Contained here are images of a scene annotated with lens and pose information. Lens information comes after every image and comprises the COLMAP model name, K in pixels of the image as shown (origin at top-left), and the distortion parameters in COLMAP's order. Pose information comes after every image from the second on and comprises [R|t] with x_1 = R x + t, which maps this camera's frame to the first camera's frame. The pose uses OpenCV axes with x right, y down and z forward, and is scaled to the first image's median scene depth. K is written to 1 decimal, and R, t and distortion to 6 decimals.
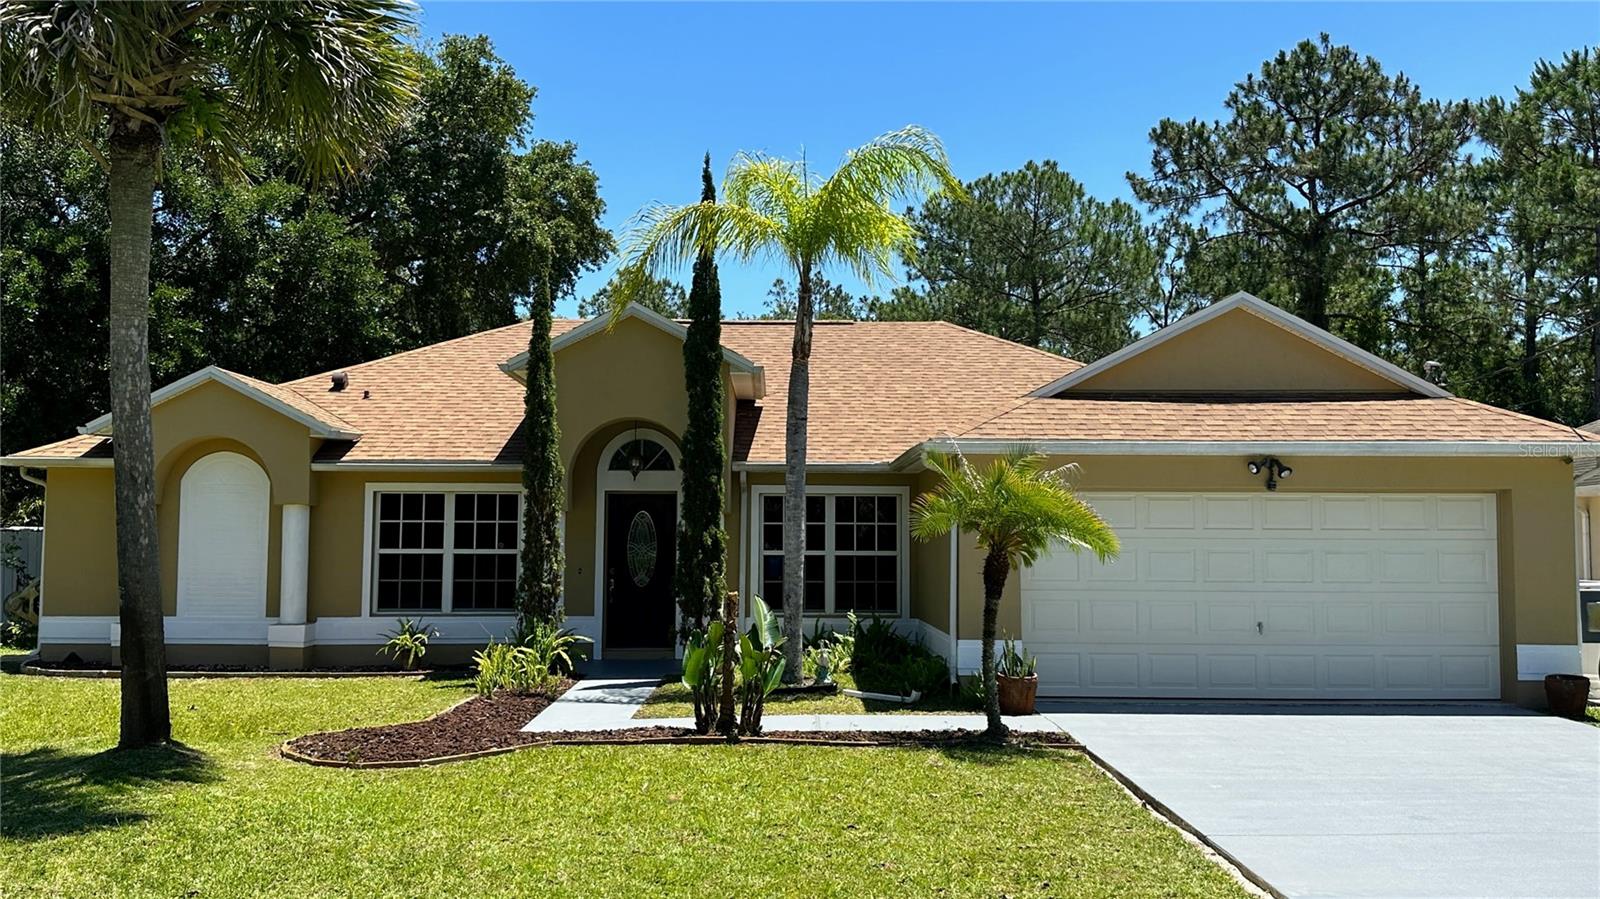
lens RADIAL K [[1372.9, 0, 800.0], [0, 1372.9, 449.5], [0, 0, 1]] dist [0.163928, -0.397979]
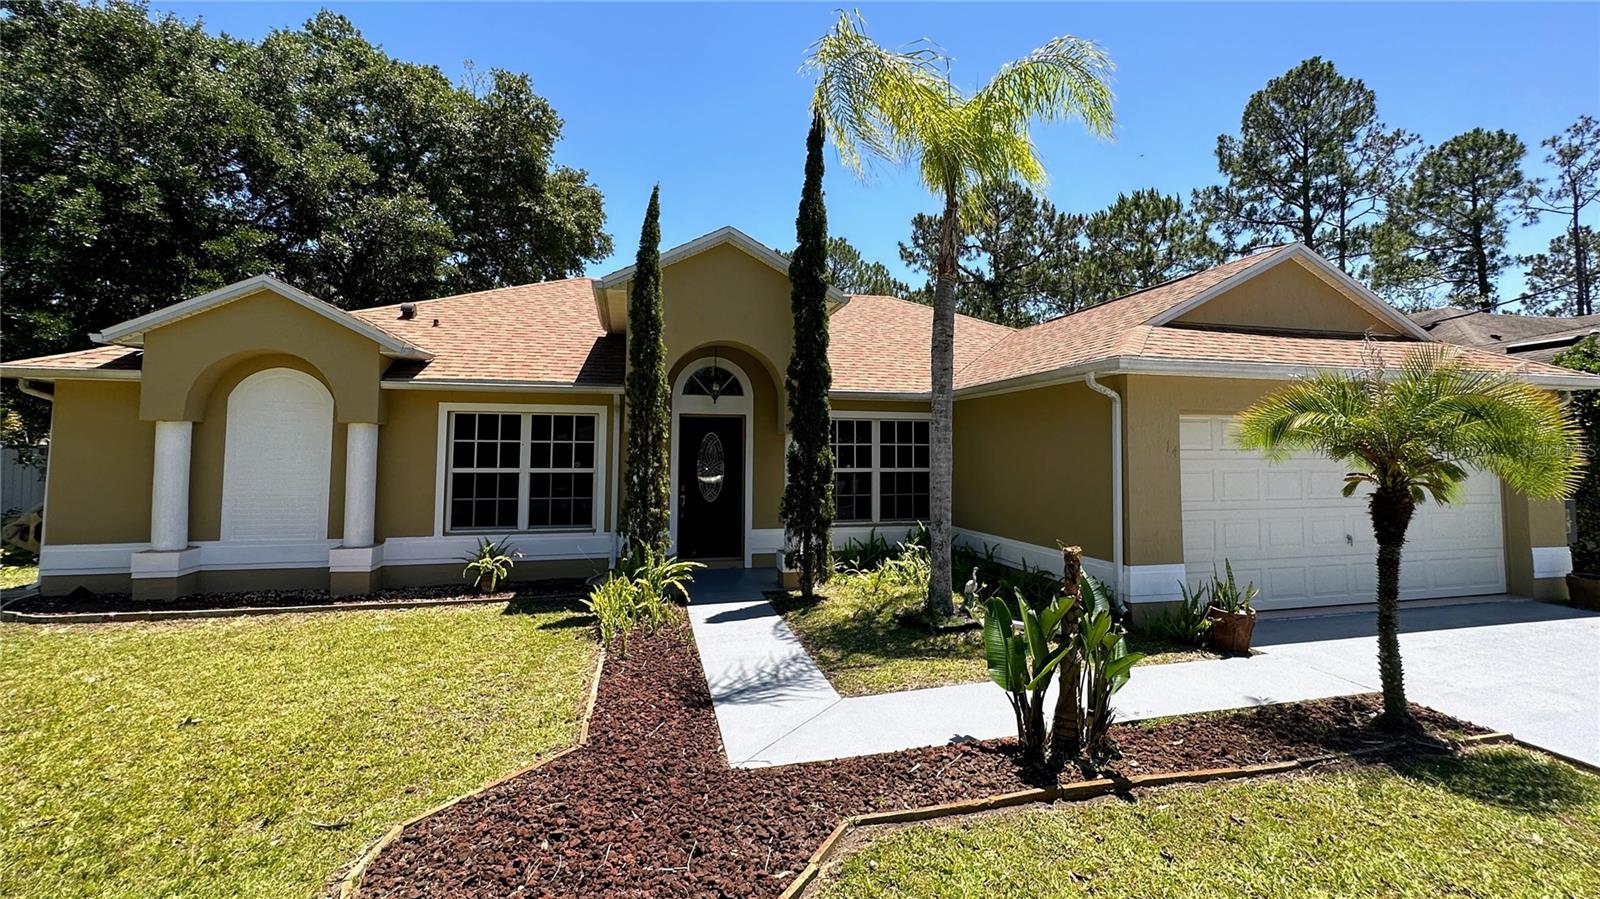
lens RADIAL K [[704.2, 0, 825.6], [0, 704.2, 407.5], [0, 0, 1]] dist [-0.008338, -0.000112]
pose [[0.971666, 0.014192, 0.235933, -0.161592], [-0.015042, 0.999885, 0.001803, 0.022581], [-0.235880, -0.005301, 0.971768, 0.442365]]
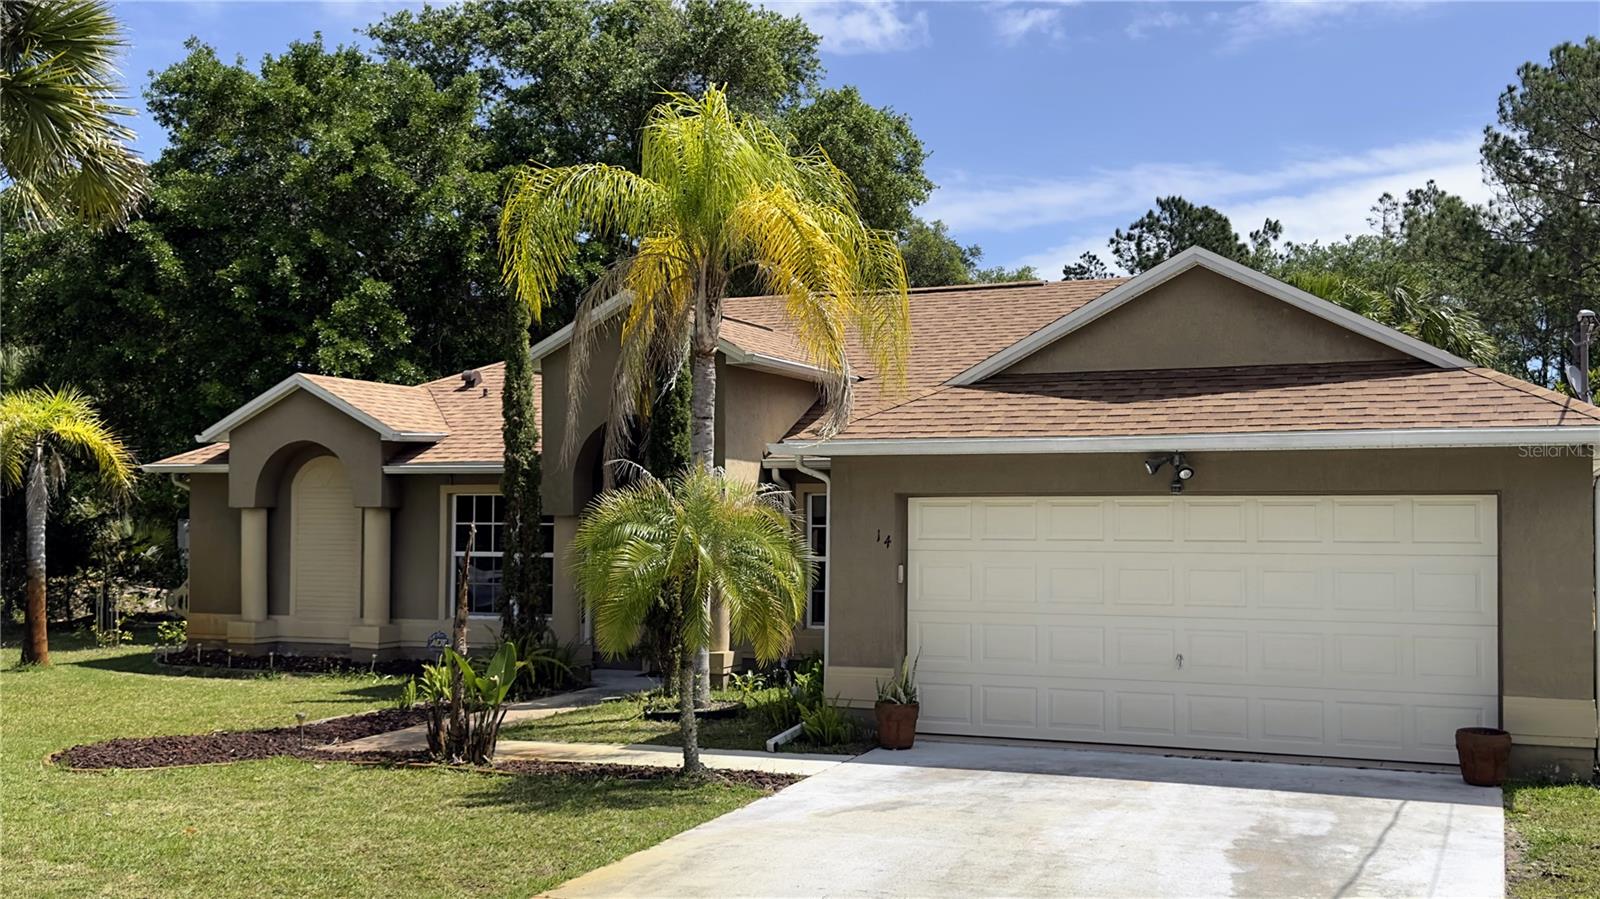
lens RADIAL K [[1629.2, 0, 865.0], [0, 1629.2, 452.0], [0, 0, 1]] dist [0.097622, 0.000084]
pose [[0.923380, -0.017106, -0.383507, 0.419833], [0.027173, 0.999413, 0.020848, -0.015838], [0.382925, -0.029671, 0.923303, 0.034047]]
